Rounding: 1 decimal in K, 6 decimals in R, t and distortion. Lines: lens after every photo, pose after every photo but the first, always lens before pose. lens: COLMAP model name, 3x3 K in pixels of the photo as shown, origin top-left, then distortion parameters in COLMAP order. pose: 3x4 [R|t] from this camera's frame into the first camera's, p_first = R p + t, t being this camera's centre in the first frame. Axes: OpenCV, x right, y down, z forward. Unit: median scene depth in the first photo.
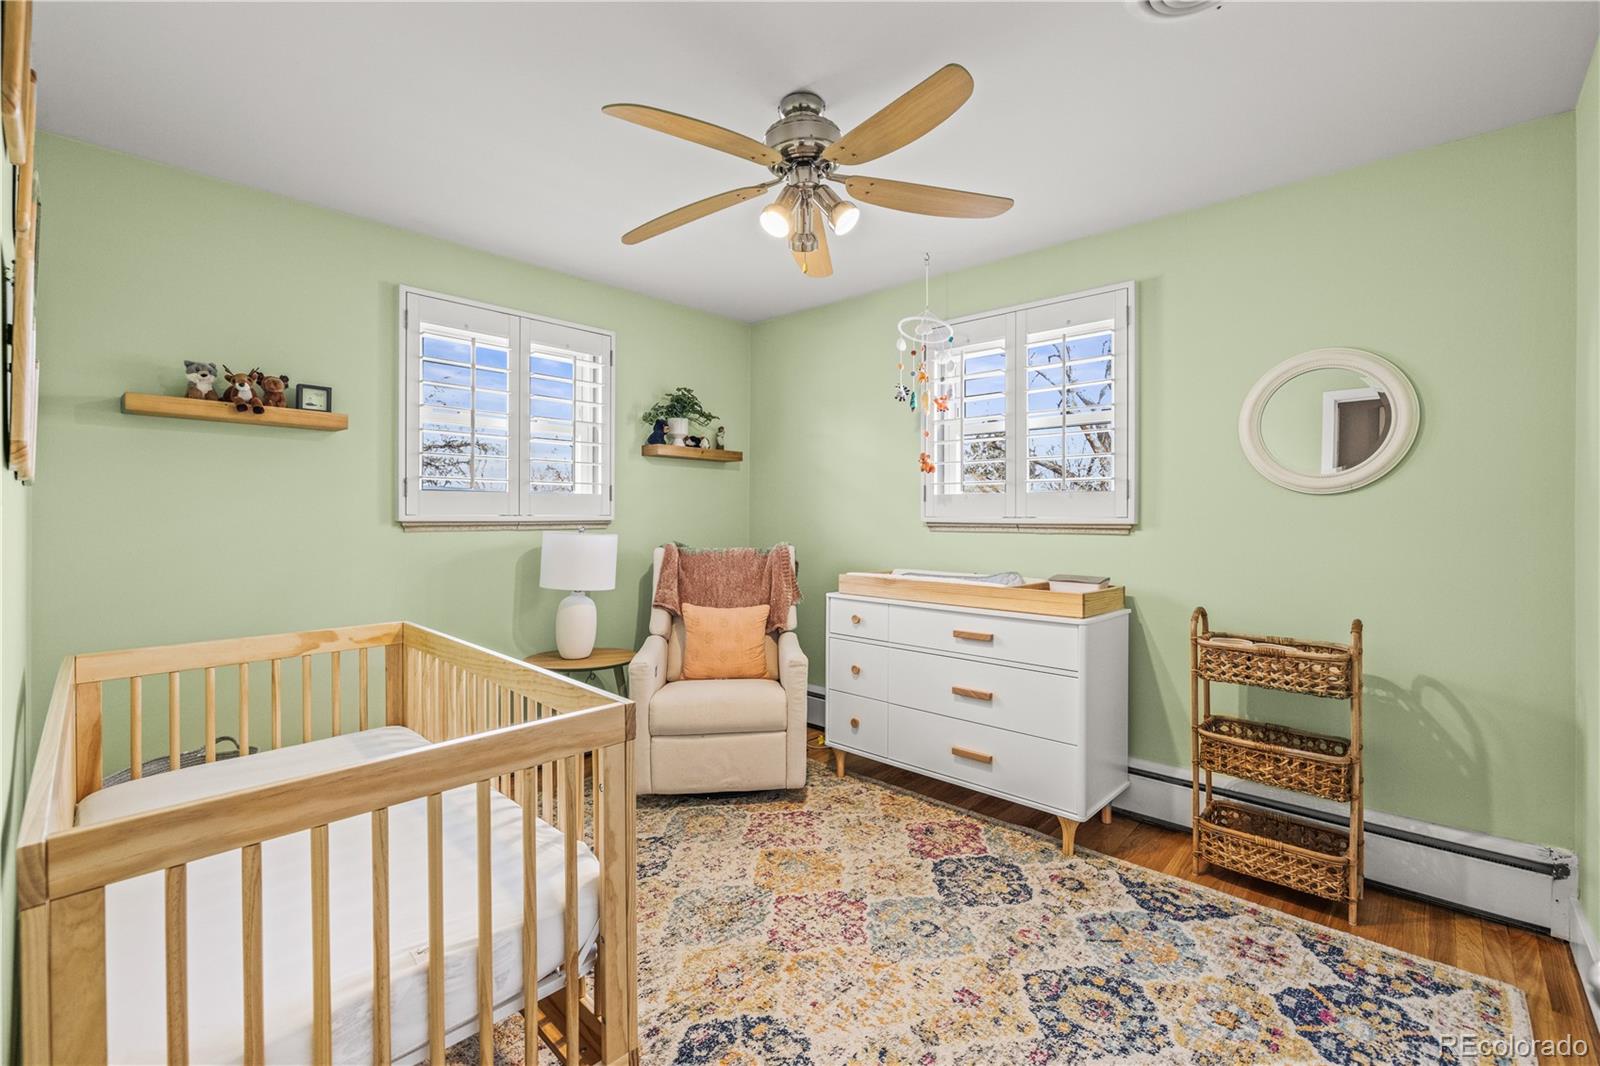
lens RADIAL K [[687.2, 0, 809.8], [0, 687.2, 520.3], [0, 0, 1]] dist [0.000917, 0.000761]
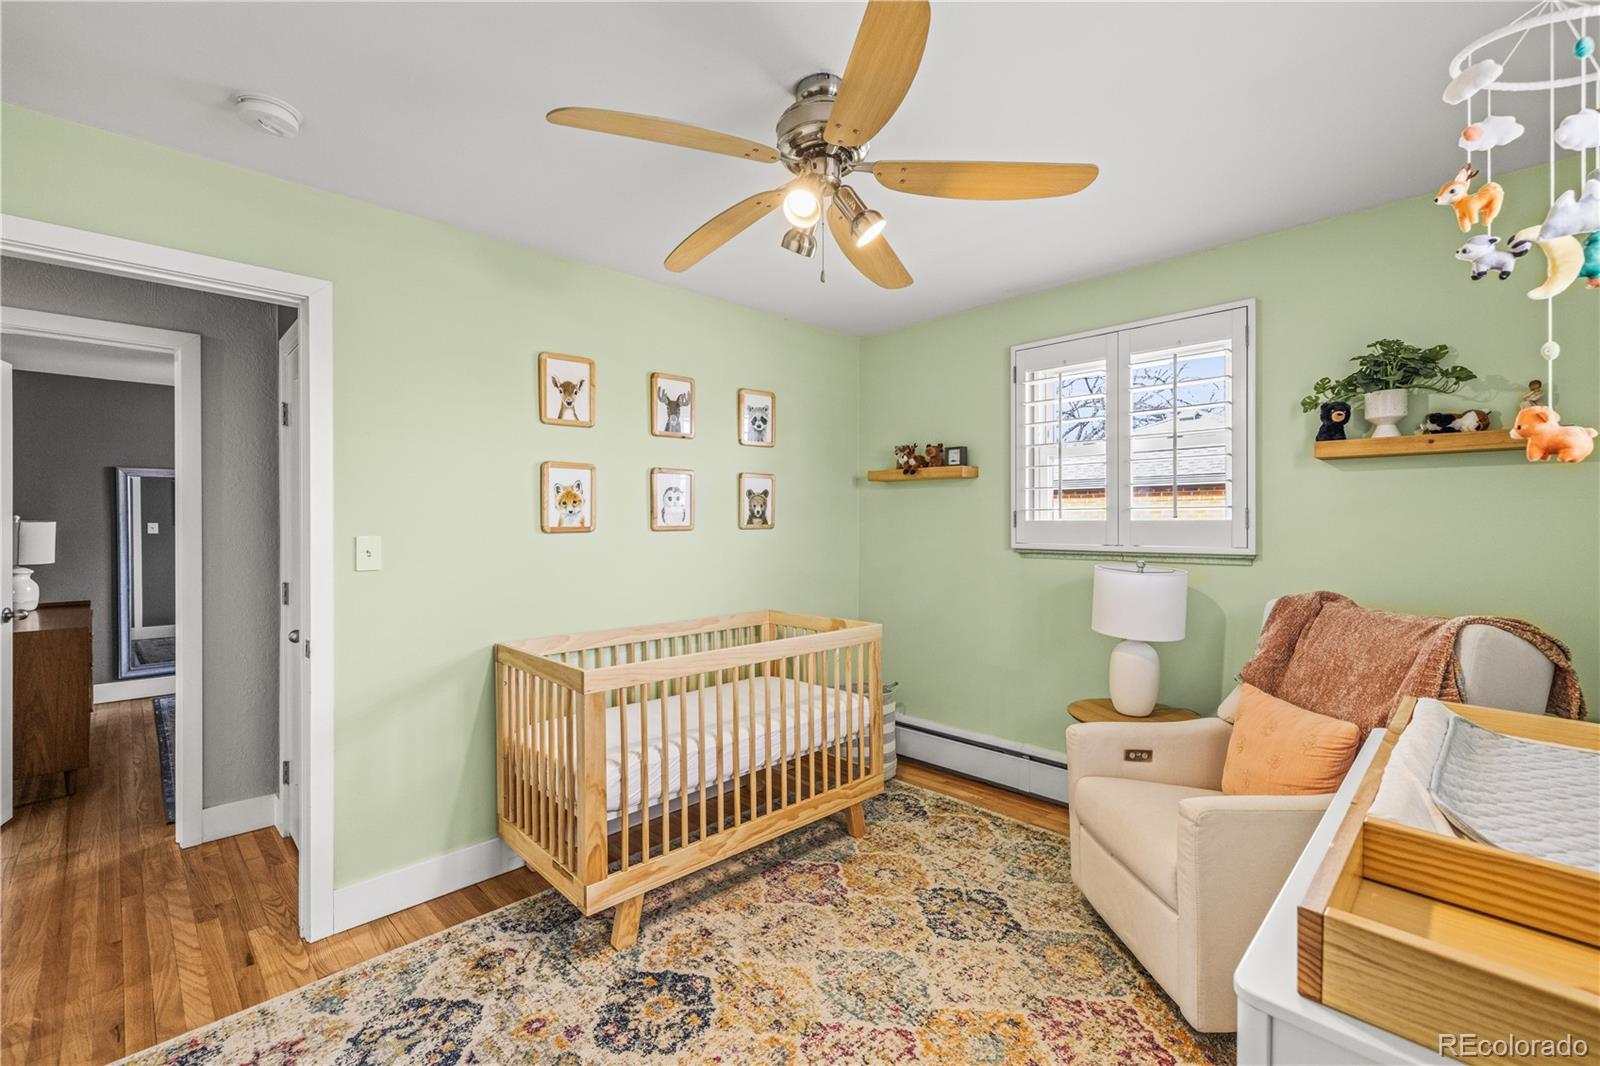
lens RADIAL K [[687.2, 0, 811.0], [0, 687.2, 530.6], [0, 0, 1]] dist [0.000917, 0.000761]
pose [[-0.040632, 0.010039, -0.999124, 0.639531], [-0.007340, 0.999920, 0.010345, -0.041813], [0.999147, 0.007754, -0.040555, 0.764696]]
